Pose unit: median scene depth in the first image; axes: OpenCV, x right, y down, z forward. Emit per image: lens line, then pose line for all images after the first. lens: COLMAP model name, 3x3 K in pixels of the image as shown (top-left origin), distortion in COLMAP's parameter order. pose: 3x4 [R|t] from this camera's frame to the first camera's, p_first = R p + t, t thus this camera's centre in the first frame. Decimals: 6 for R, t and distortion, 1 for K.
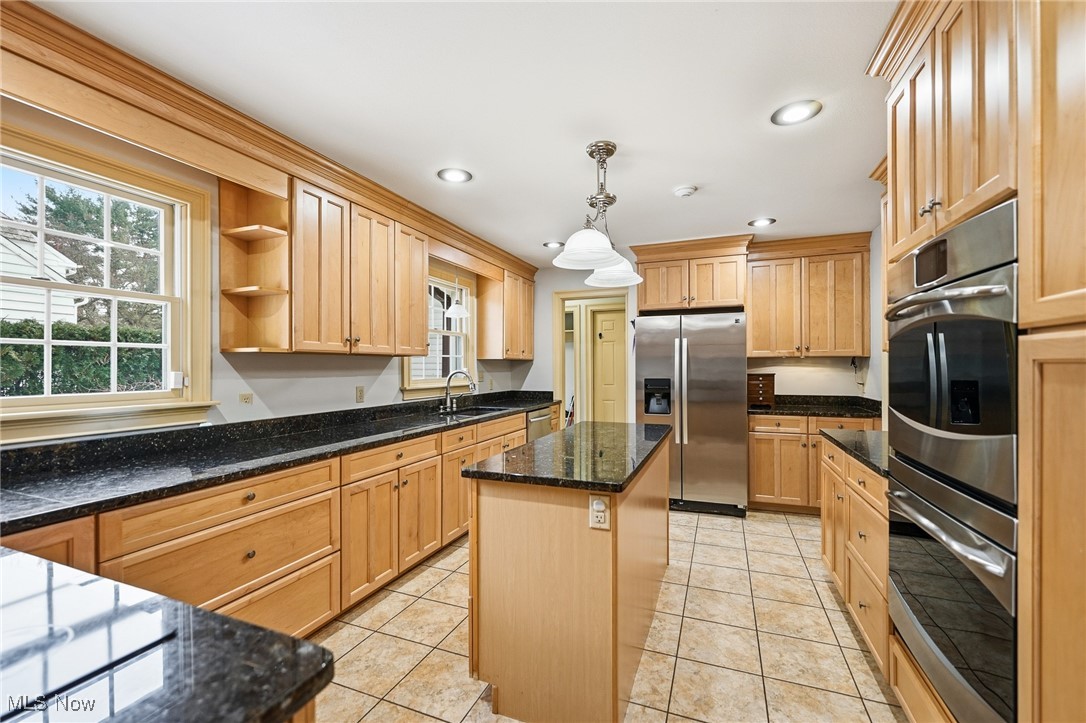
lens RADIAL K [[443.0, 0, 541.0], [0, 443.0, 363.8], [0, 0, 1]] dist [-0.001382, -0.000125]
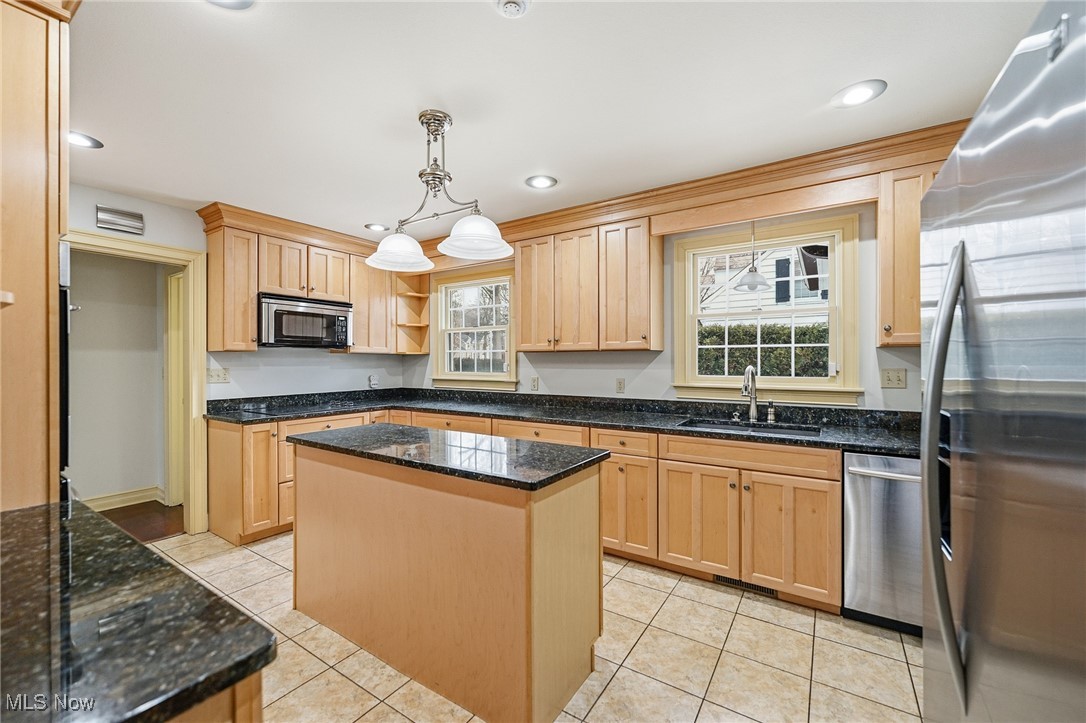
lens RADIAL K [[443.0, 0, 538.4], [0, 443.0, 364.0], [0, 0, 1]] dist [-0.001382, -0.000125]
pose [[-0.203991, 0.001466, -0.978972, 0.721611], [0.003550, 0.999993, 0.000758, 0.012620], [0.978966, -0.003321, -0.203995, 1.032582]]
